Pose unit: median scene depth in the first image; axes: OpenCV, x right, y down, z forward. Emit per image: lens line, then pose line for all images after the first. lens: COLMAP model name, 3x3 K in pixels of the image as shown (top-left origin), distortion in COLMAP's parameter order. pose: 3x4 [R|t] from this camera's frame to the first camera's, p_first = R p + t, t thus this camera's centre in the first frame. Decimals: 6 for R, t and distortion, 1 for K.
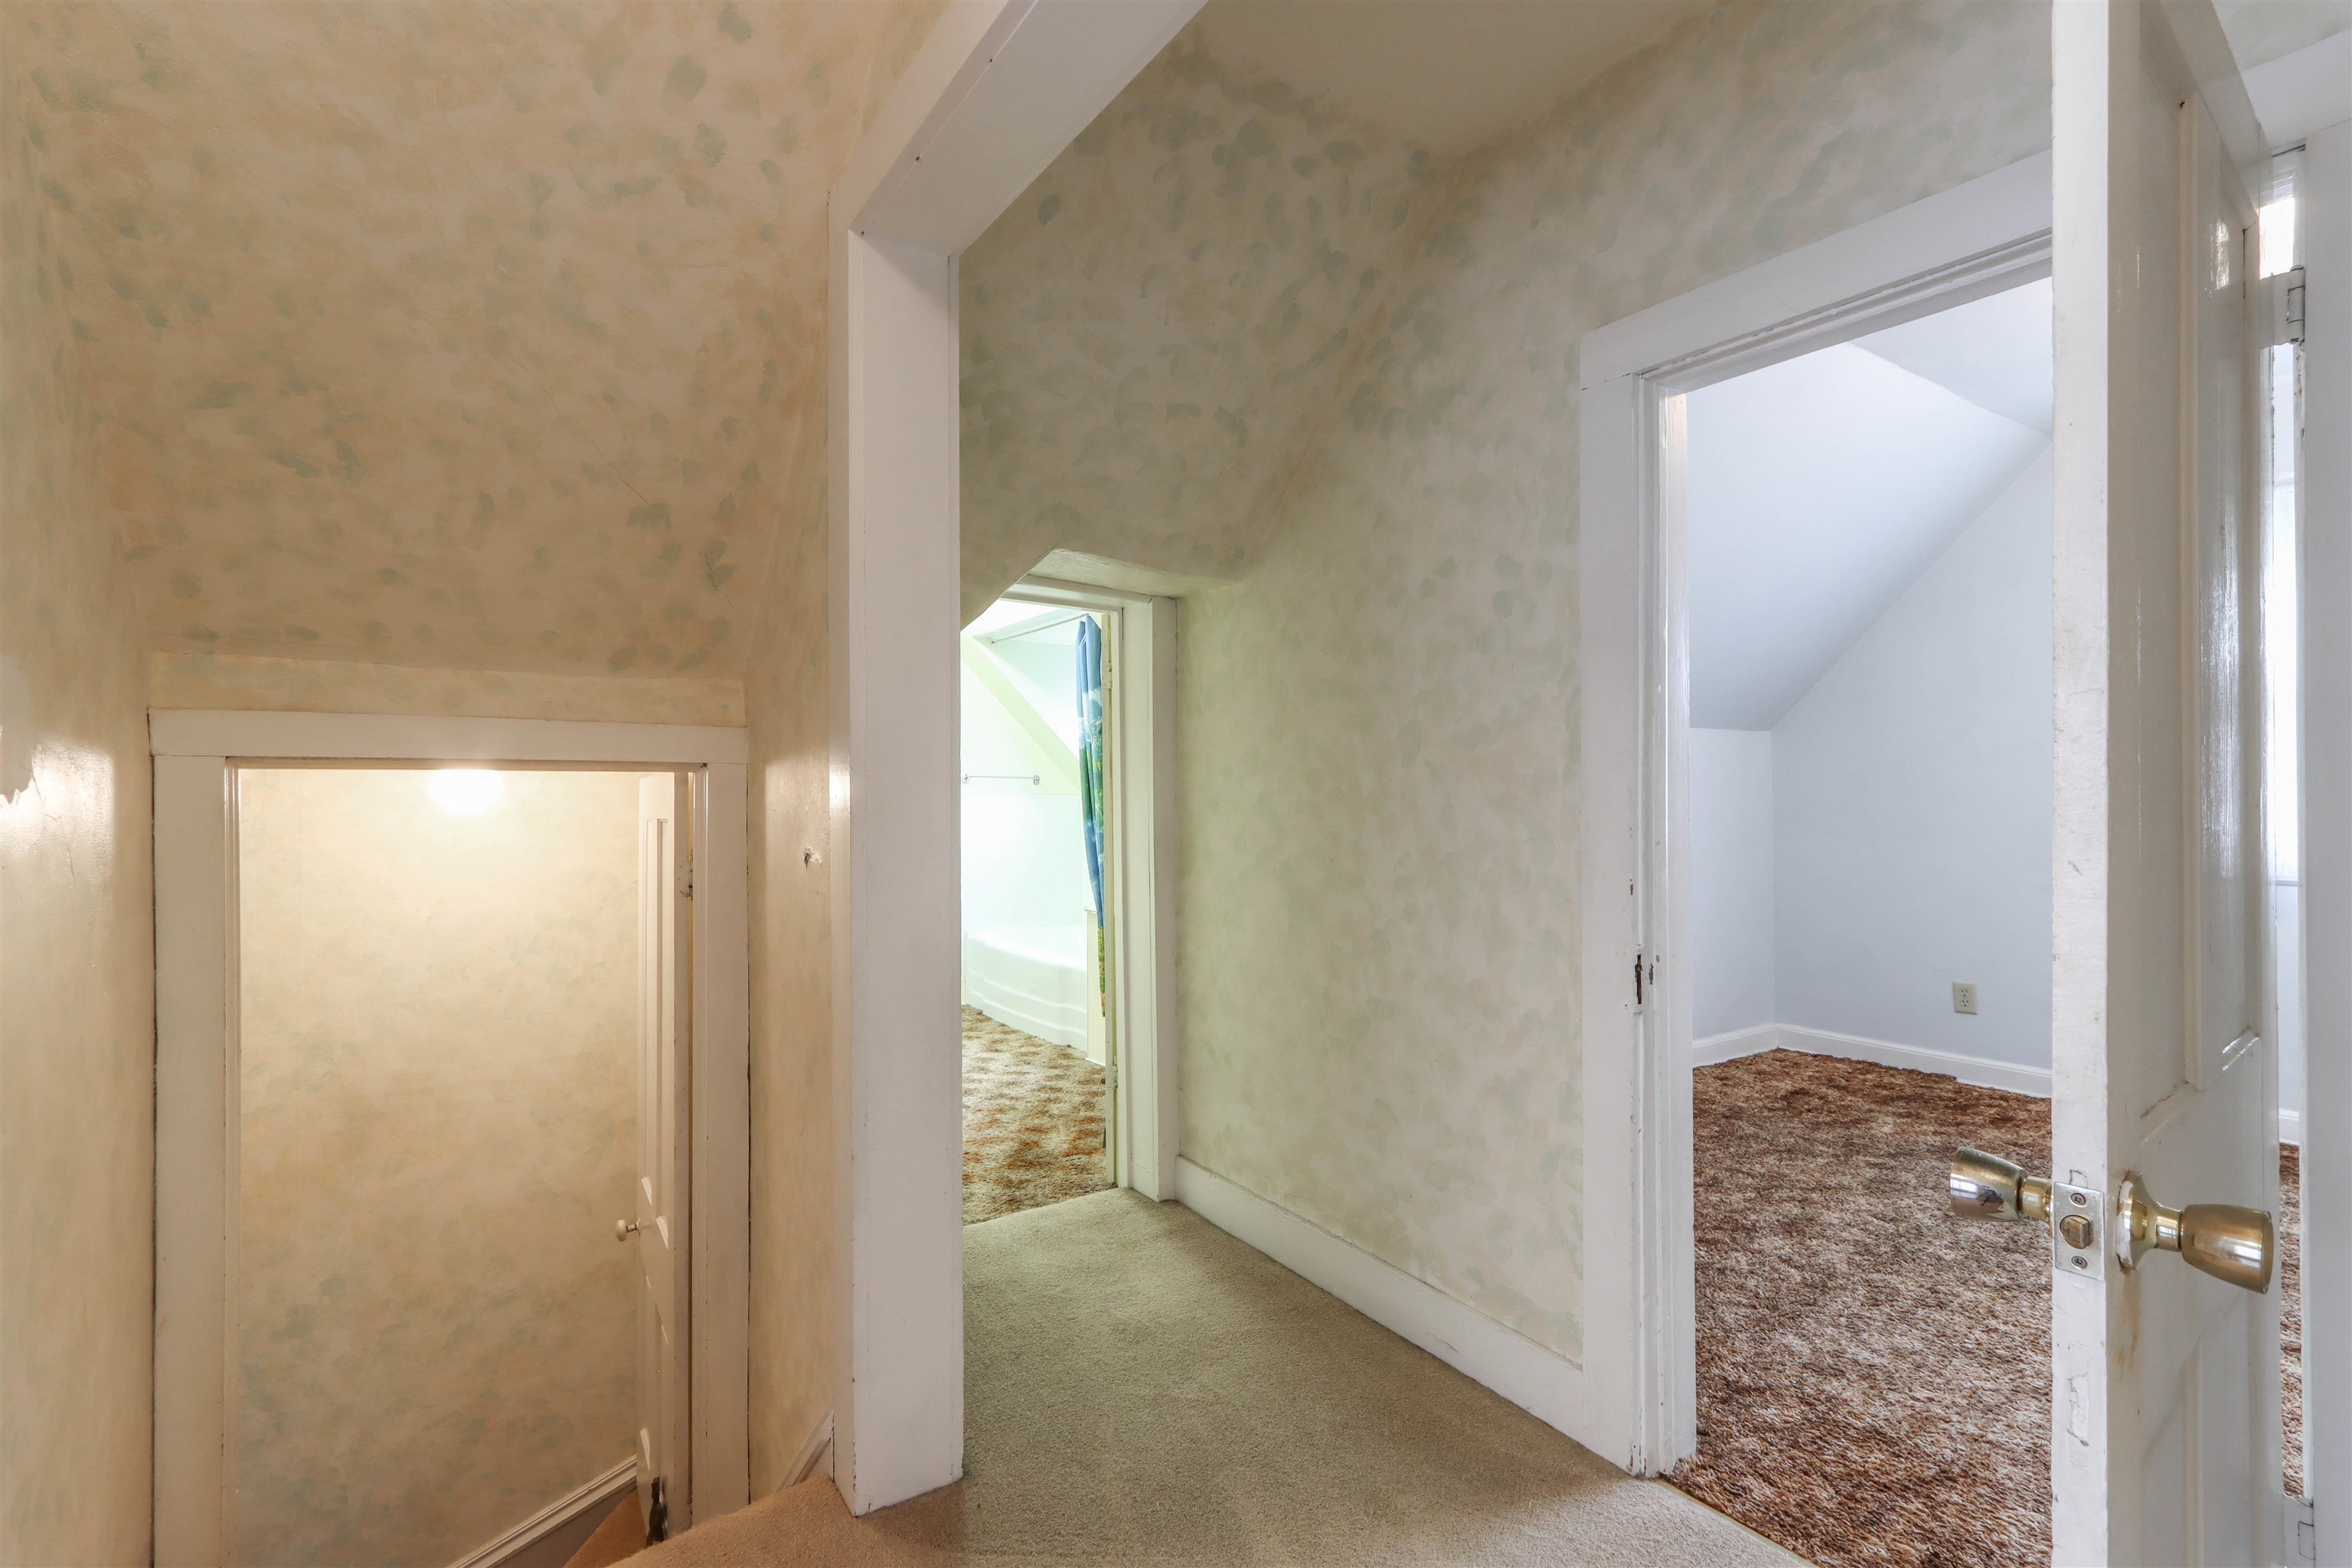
lens RADIAL K [[1083.4, 0, 1169.2], [0, 1083.4, 798.8], [0, 0, 1]] dist [0.002018, 0.000230]
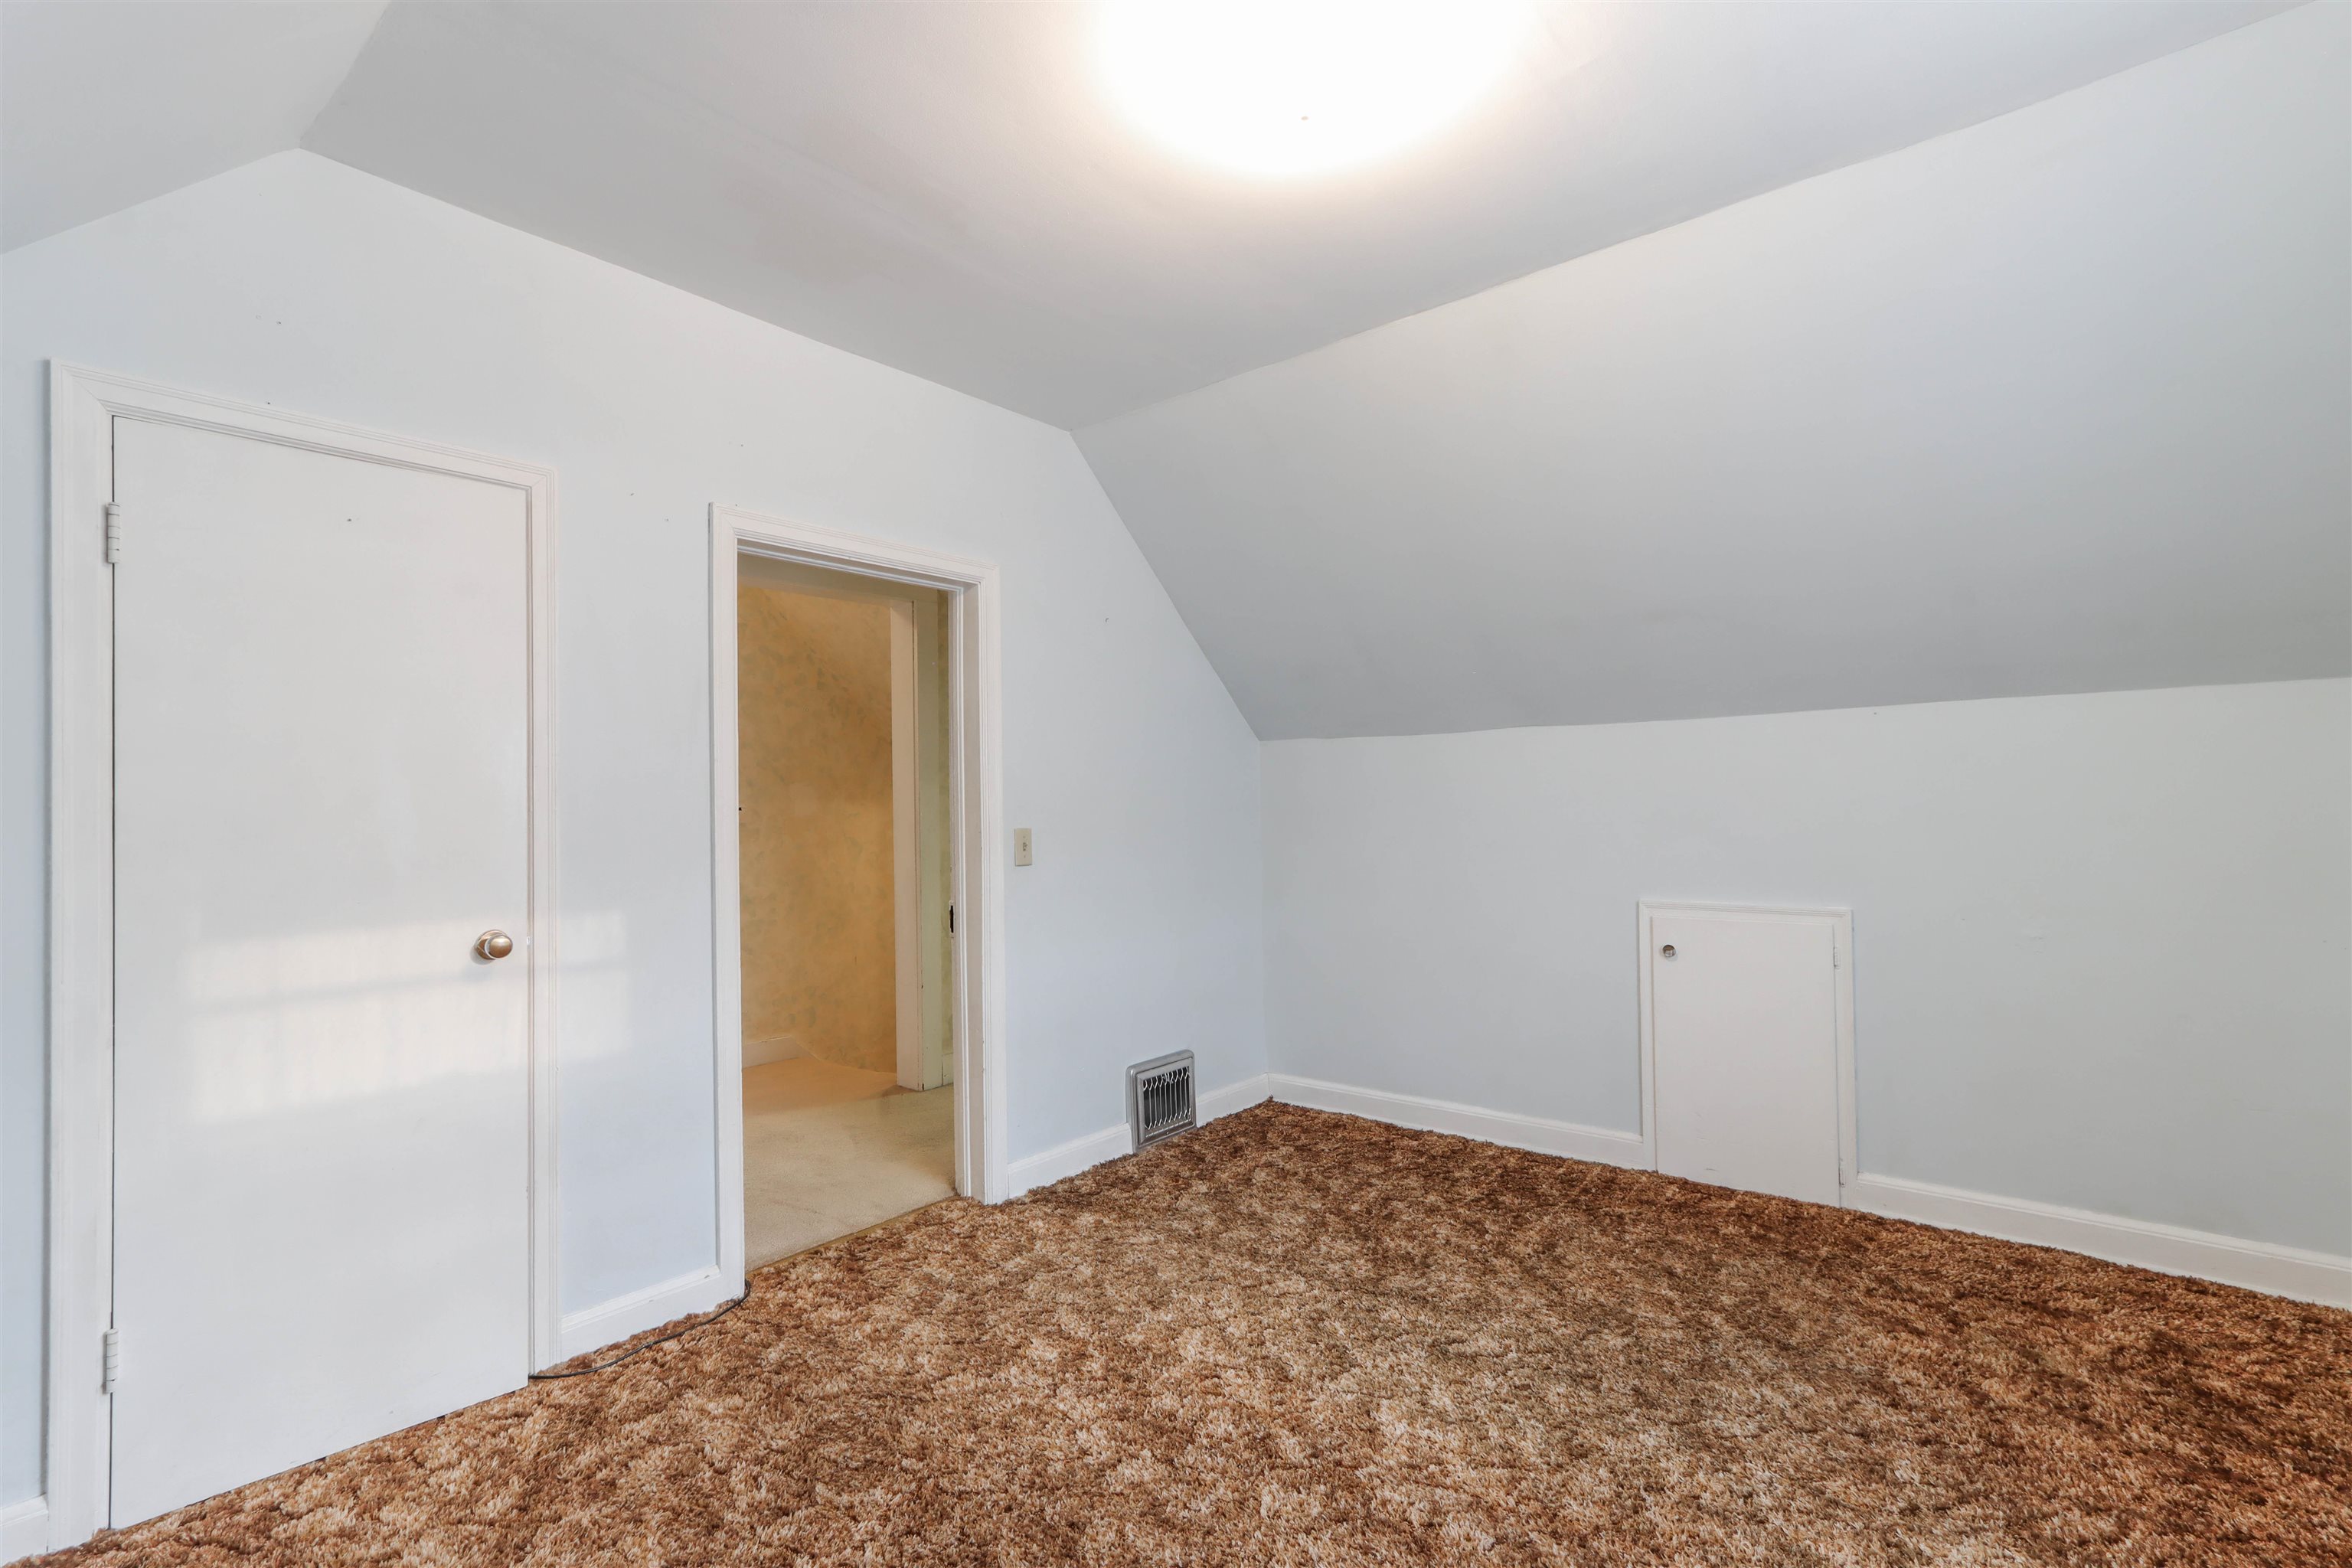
lens RADIAL K [[1083.4, 0, 1169.2], [0, 1083.4, 798.8], [0, 0, 1]] dist [0.002018, 0.000230]
pose [[0.261440, -0.014726, -0.965107, 1.410681], [0.011379, 0.999861, -0.012174, -0.005590], [0.965153, -0.007799, 0.261571, 0.533686]]
